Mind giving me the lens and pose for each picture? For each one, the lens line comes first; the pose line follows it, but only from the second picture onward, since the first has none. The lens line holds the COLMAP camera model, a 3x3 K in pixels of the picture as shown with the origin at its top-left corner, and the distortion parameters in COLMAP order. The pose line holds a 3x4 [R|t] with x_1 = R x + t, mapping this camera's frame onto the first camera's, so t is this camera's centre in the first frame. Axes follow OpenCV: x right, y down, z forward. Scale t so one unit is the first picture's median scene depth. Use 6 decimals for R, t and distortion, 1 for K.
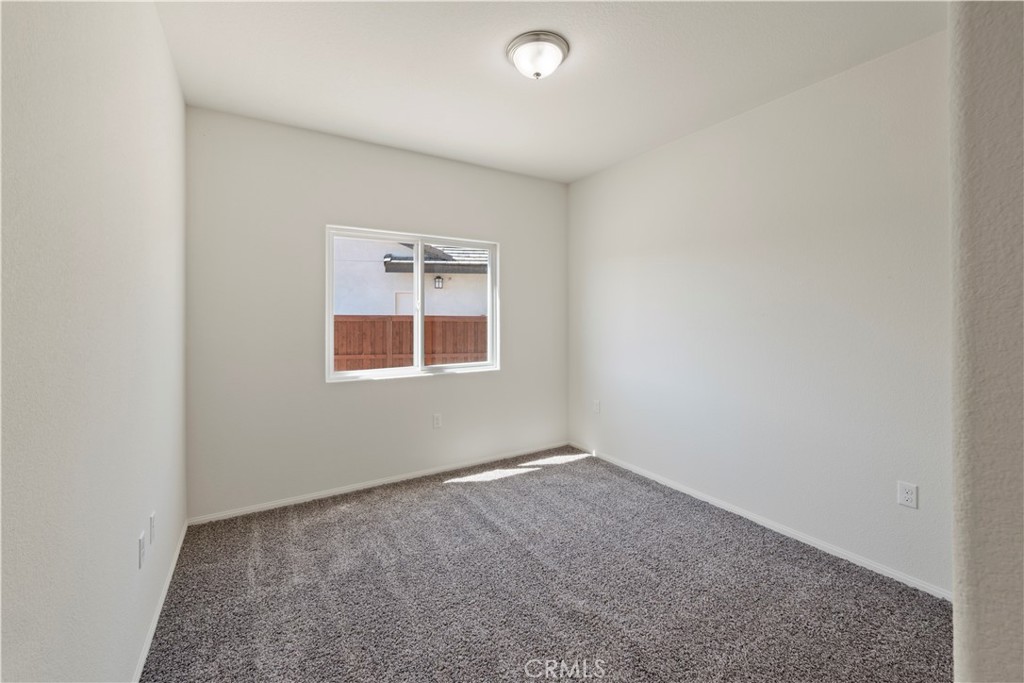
lens RADIAL K [[415.0, 0, 509.8], [0, 415.0, 317.3], [0, 0, 1]] dist [-0.001359, 0.000044]
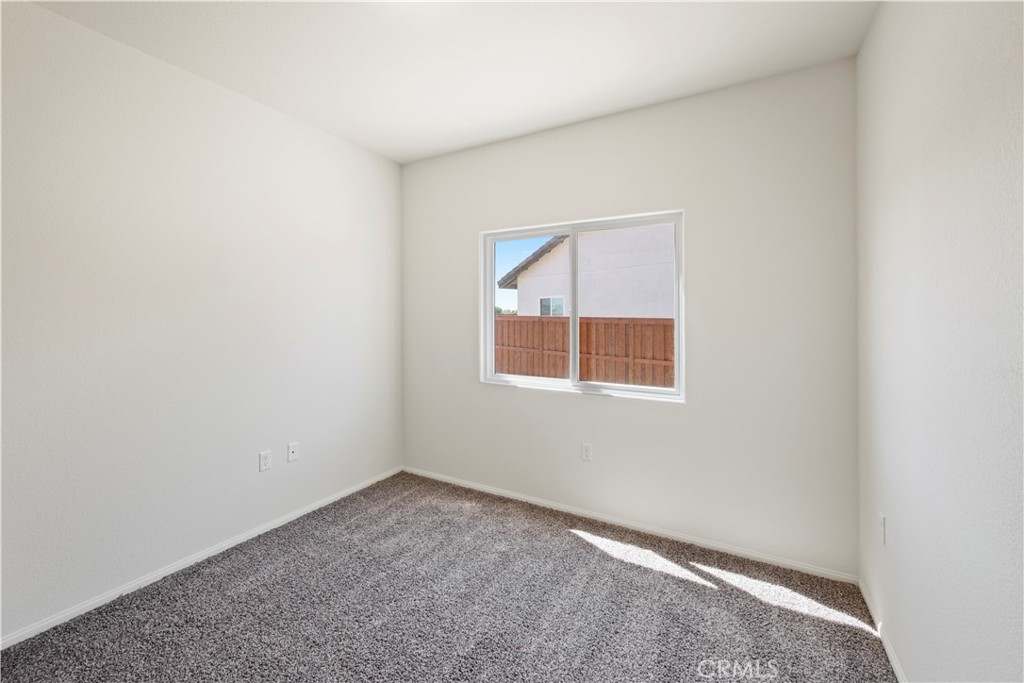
lens RADIAL K [[426.8, 0, 512.6], [0, 426.8, 319.2], [0, 0, 1]] dist [0.000621, -0.000107]
pose [[0.465807, 0.010277, -0.884827, 0.504011], [-0.006614, 0.999945, 0.008132, -0.011867], [0.884861, 0.002065, 0.465850, 0.512590]]
